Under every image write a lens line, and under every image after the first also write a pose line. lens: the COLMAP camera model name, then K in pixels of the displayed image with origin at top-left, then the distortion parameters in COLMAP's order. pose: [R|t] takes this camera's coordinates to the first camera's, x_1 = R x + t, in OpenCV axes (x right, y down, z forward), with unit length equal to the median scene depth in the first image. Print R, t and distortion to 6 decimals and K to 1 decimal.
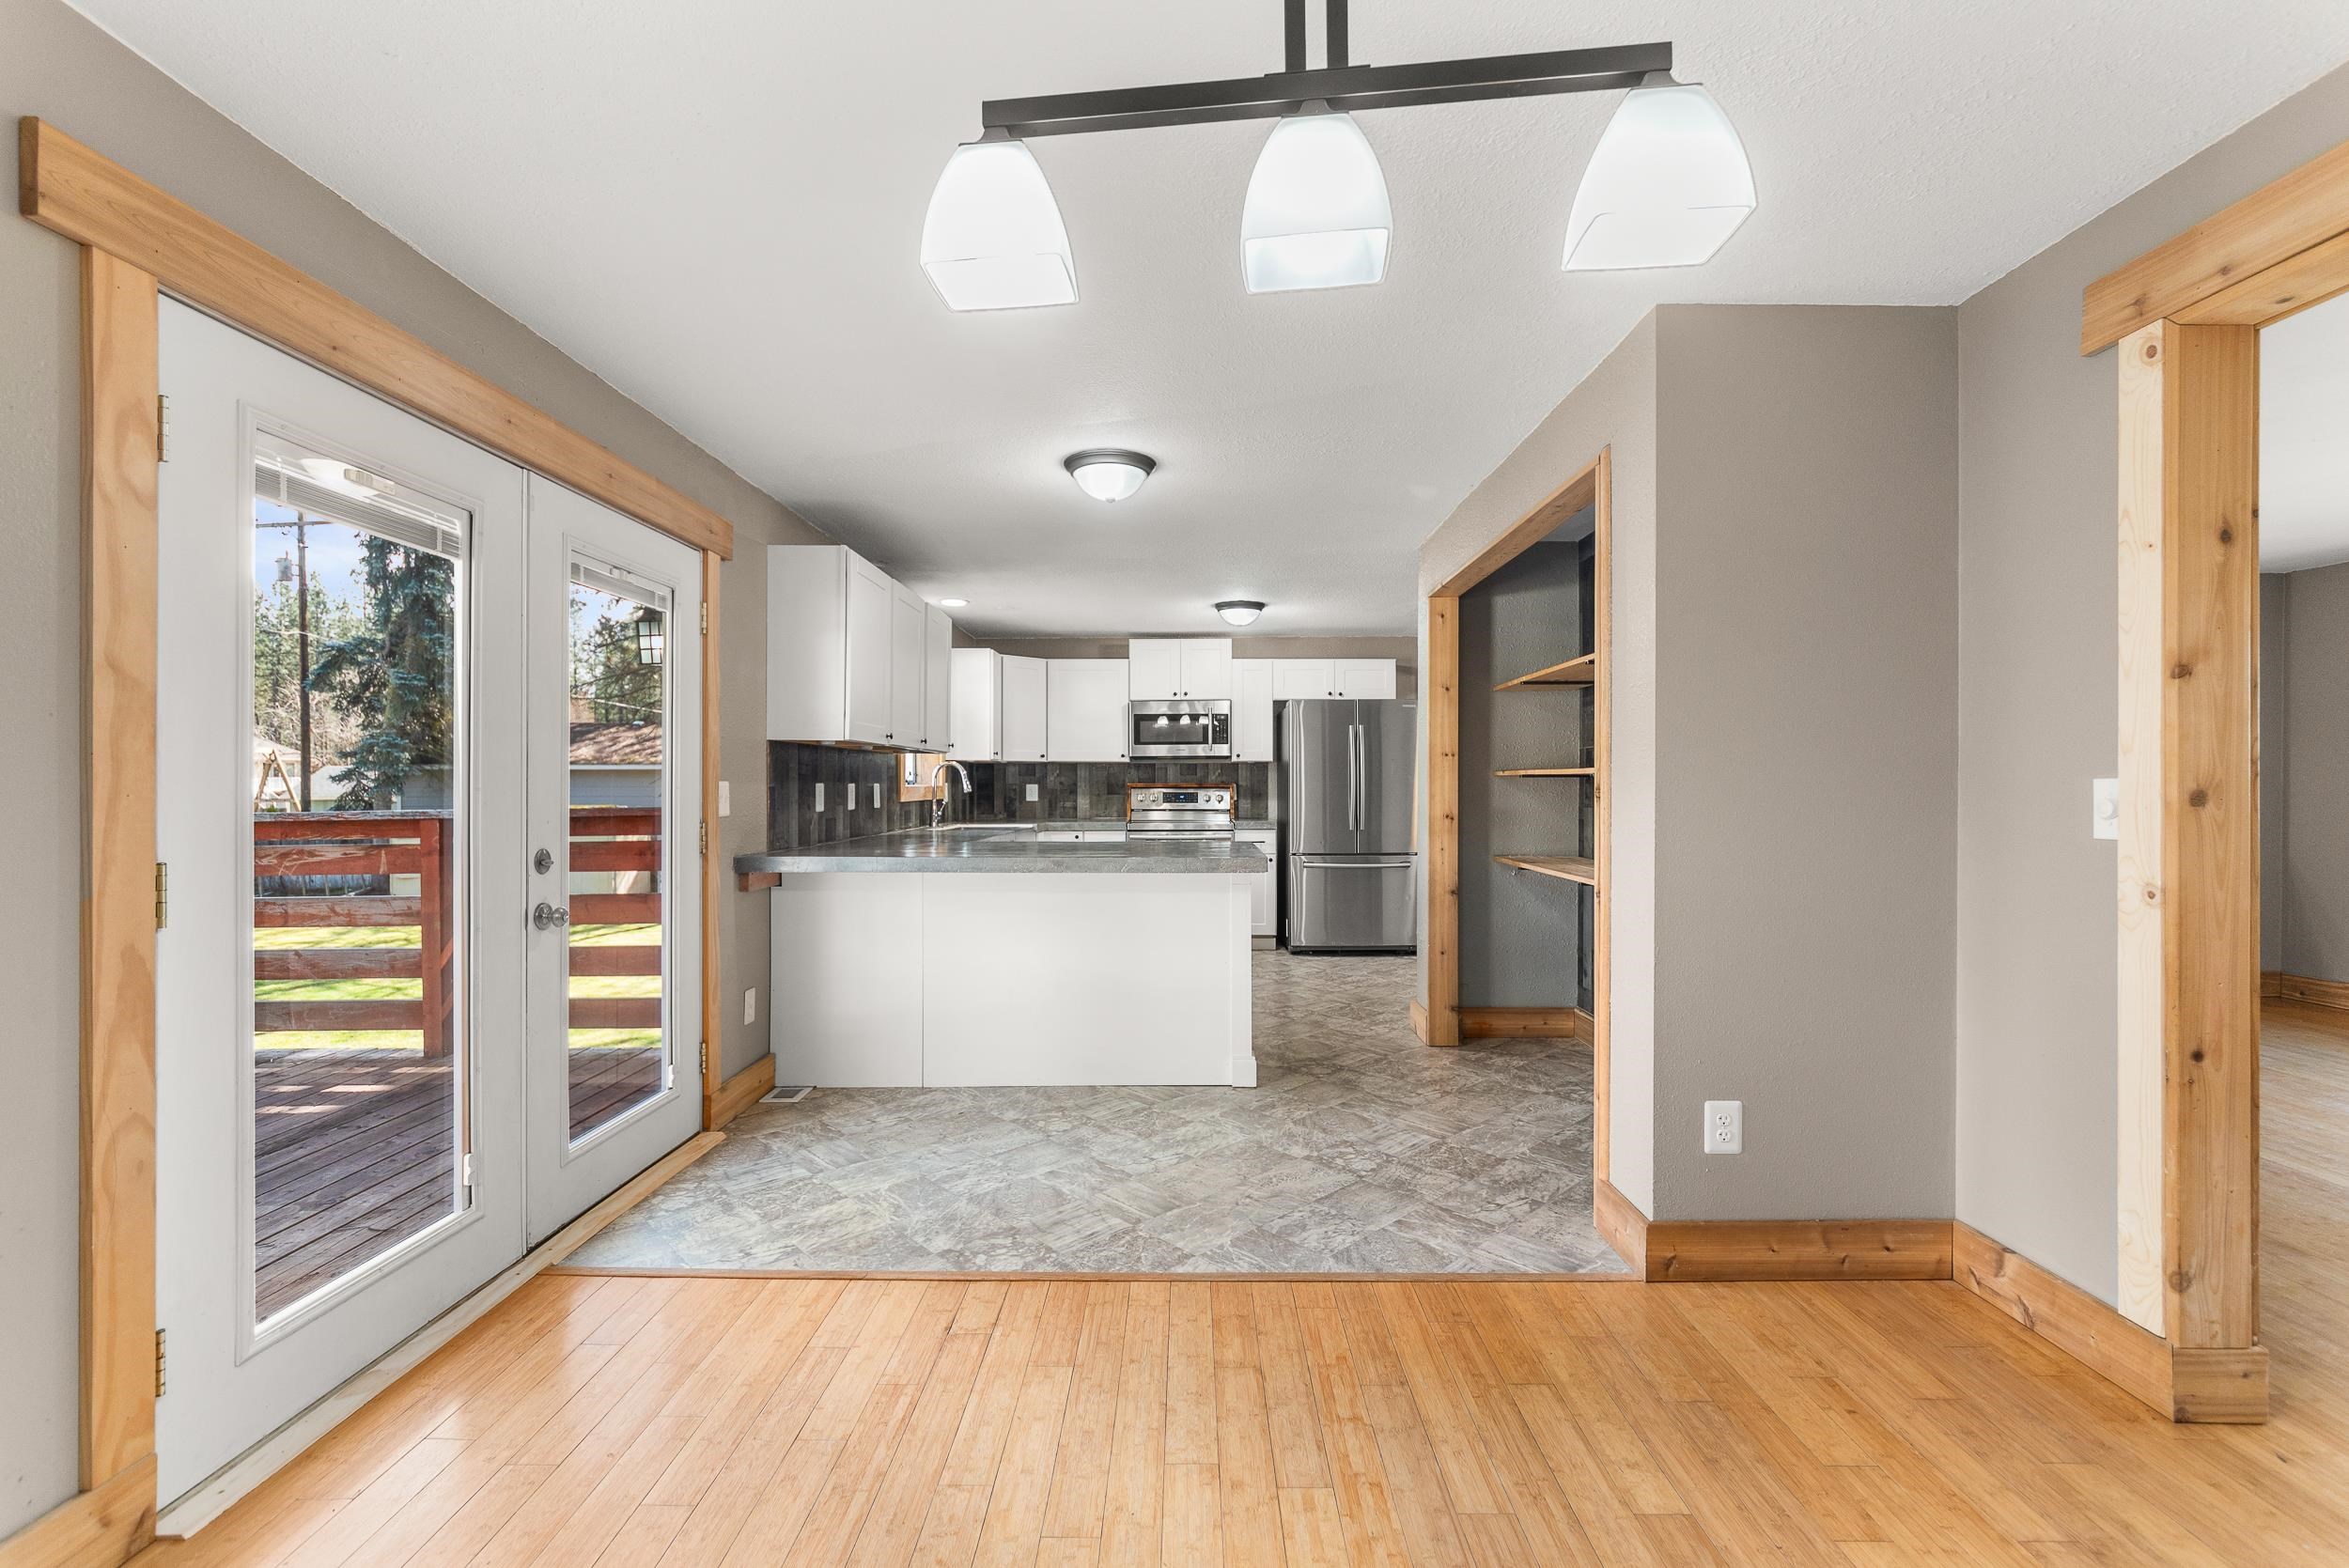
lens RADIAL K [[998.3, 0, 1227.0], [0, 998.3, 808.7], [0, 0, 1]] dist [0.003087, 0.000477]
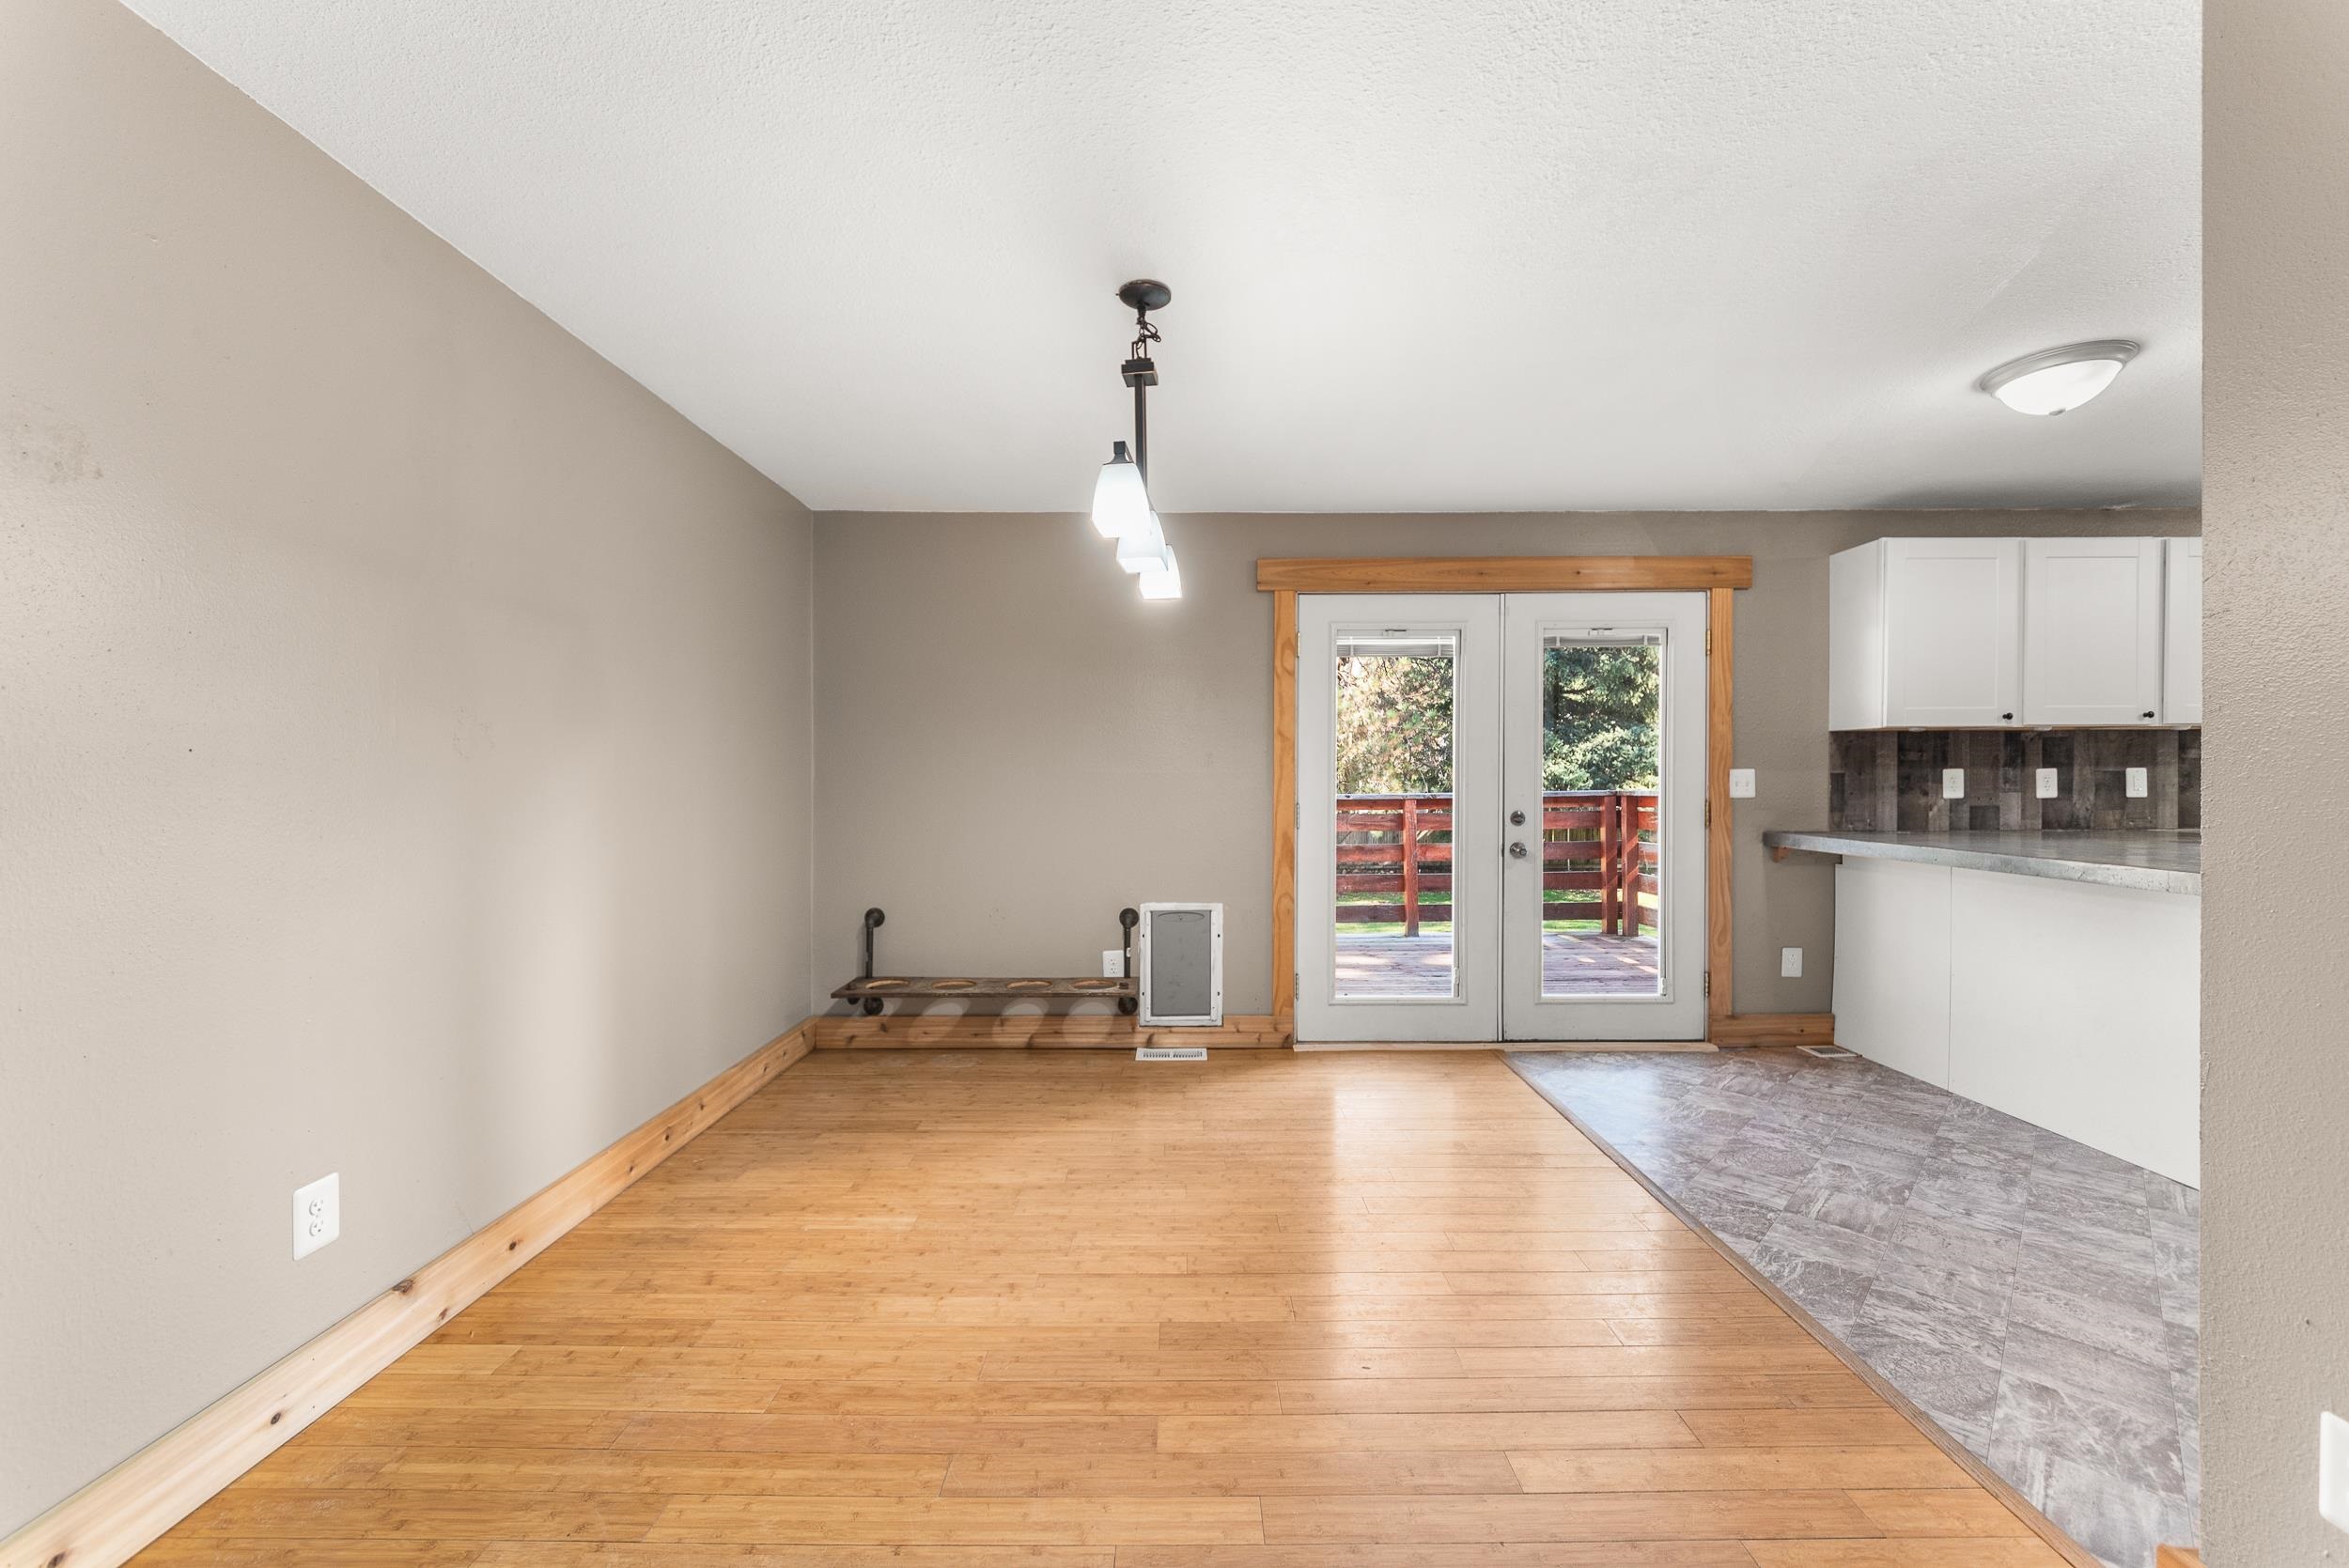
lens RADIAL K [[914.3, 0, 1162.2], [0, 914.3, 786.7], [0, 0, 1]] dist [-0.002271, 0.000577]
pose [[-0.007160, 0.012894, -0.999891, 0.578489], [-0.020217, 0.999711, 0.013037, -0.006508], [0.999770, 0.020308, -0.006897, 0.260781]]
